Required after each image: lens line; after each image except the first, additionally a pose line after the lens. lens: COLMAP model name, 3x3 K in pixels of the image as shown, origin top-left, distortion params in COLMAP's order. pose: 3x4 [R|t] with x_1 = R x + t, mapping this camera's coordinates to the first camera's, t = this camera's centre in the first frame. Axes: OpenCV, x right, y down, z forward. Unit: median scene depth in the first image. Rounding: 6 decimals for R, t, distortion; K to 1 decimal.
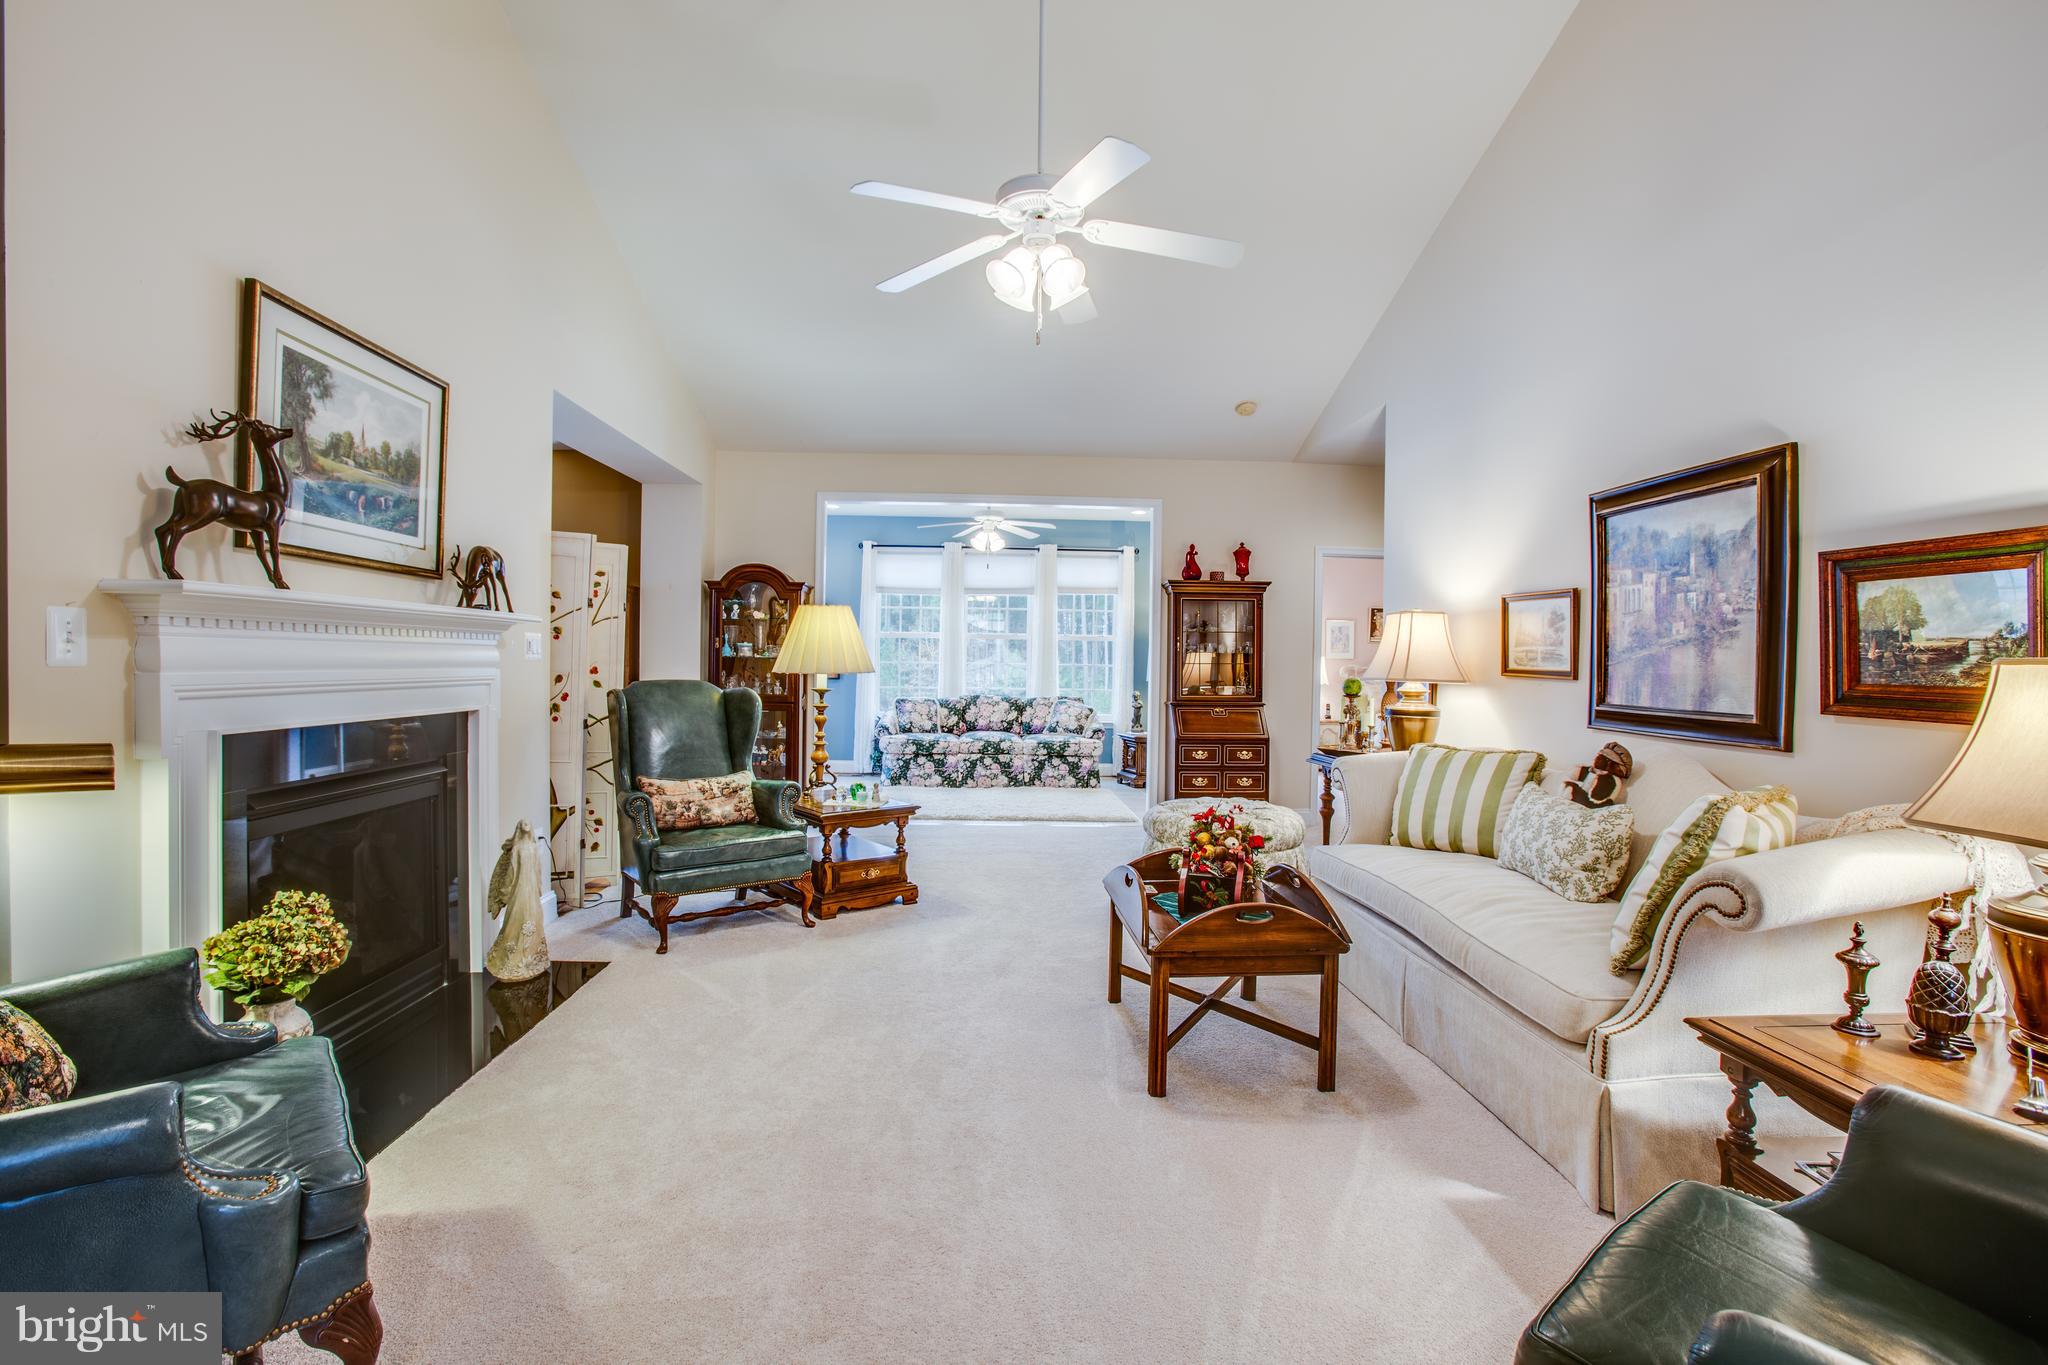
lens RADIAL K [[958.7, 0, 1013.4], [0, 958.7, 676.1], [0, 0, 1]] dist [-0.048296, 0.015680]
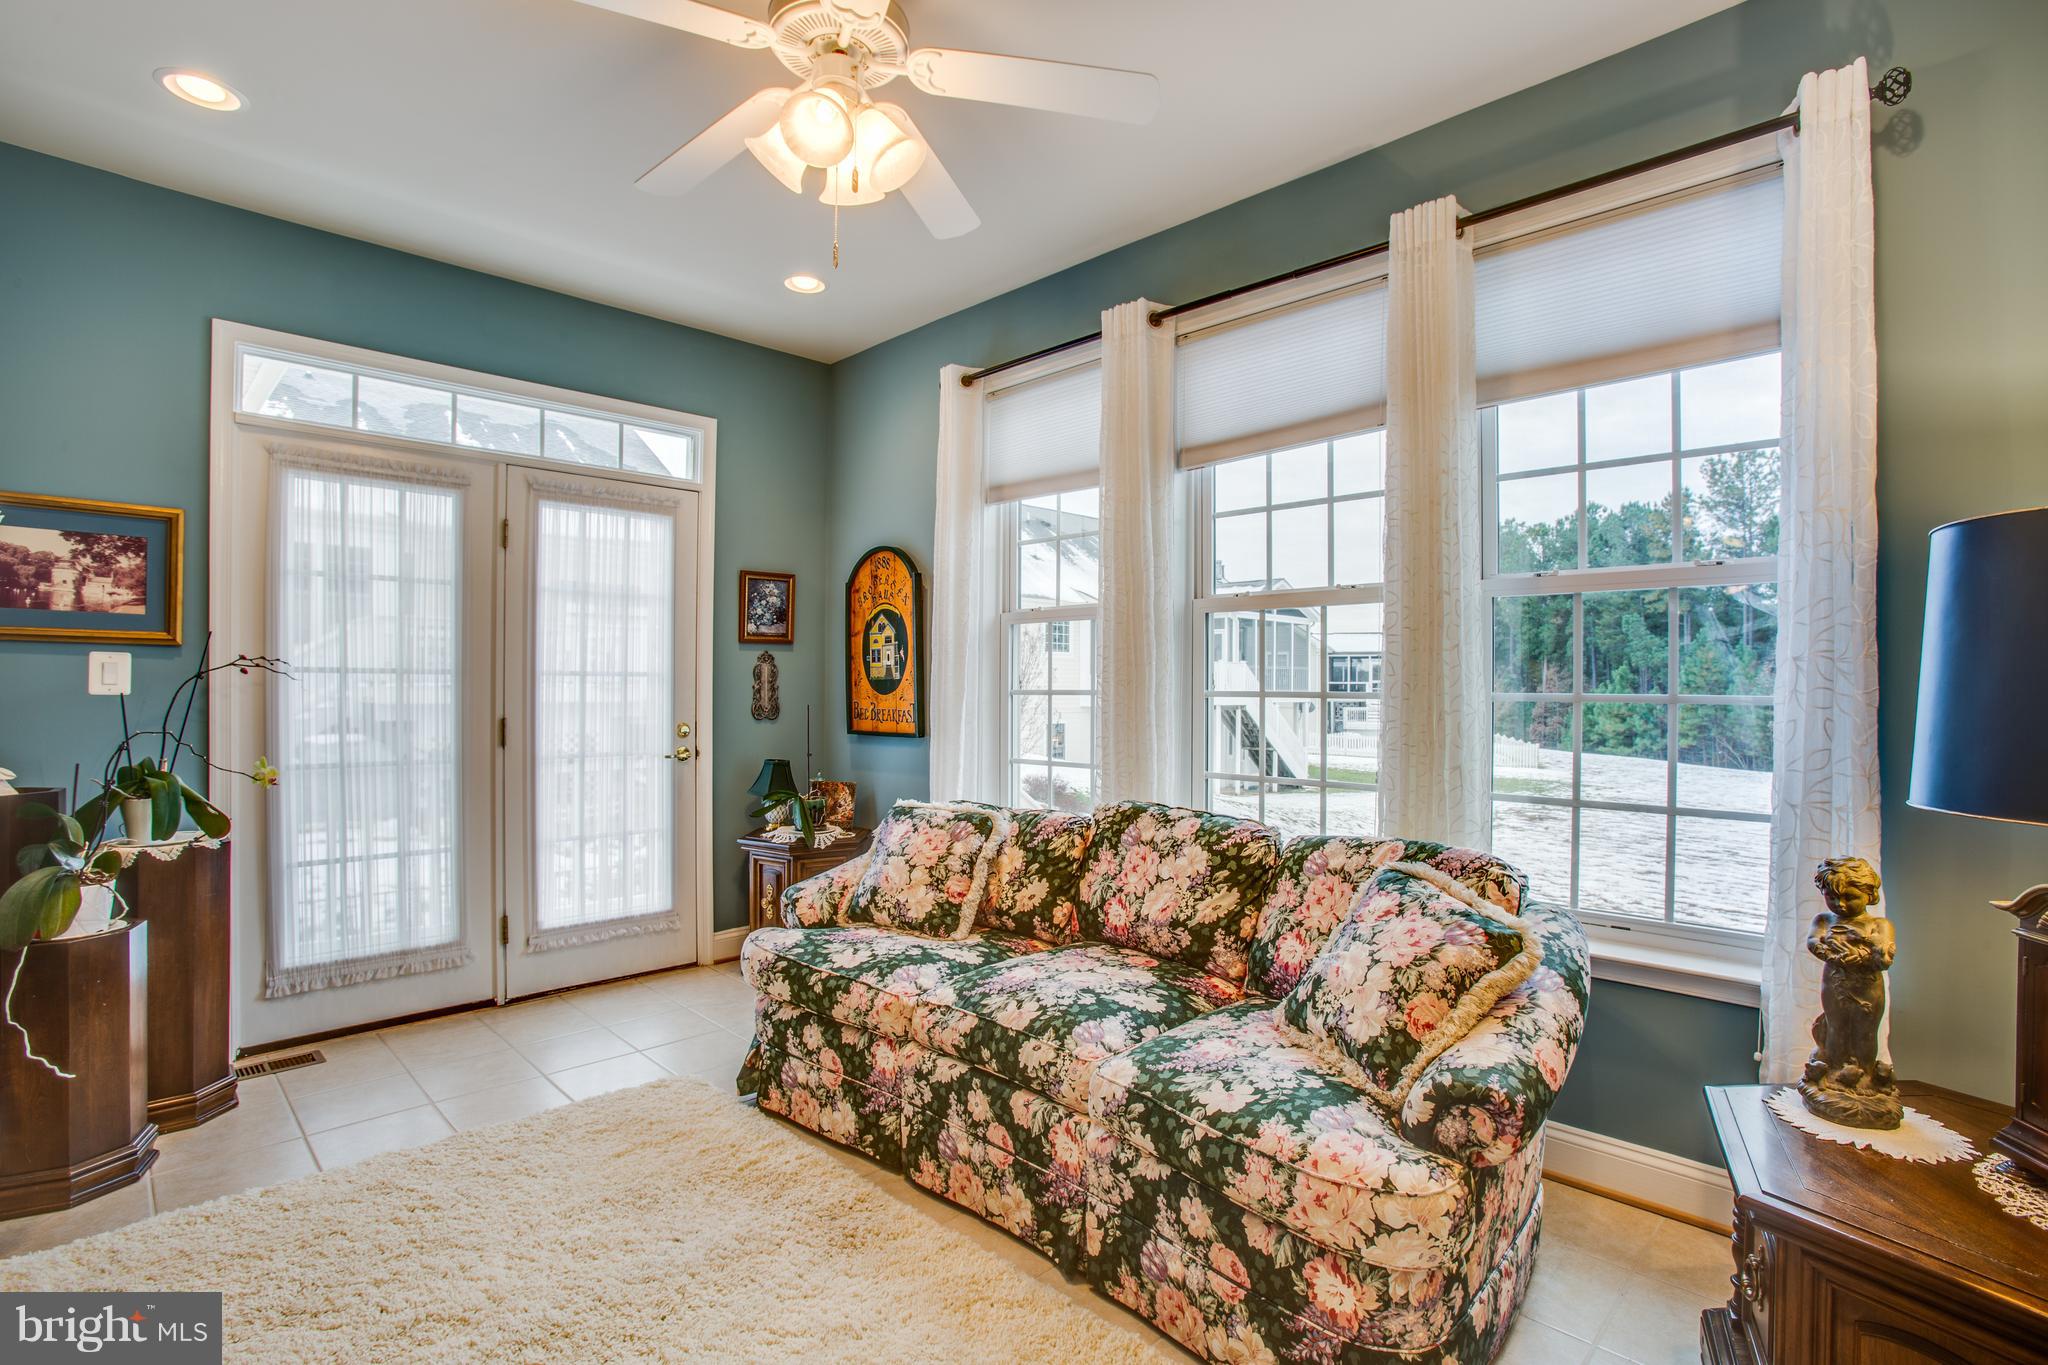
lens RADIAL K [[958.7, 0, 1030.5], [0, 958.7, 686.6], [0, 0, 1]] dist [-0.048296, 0.015680]
pose [[0.687103, -0.014689, -0.726412, 0.154401], [-0.003531, 0.999716, -0.023555, -0.010679], [0.726552, 0.018749, 0.686856, 0.824243]]
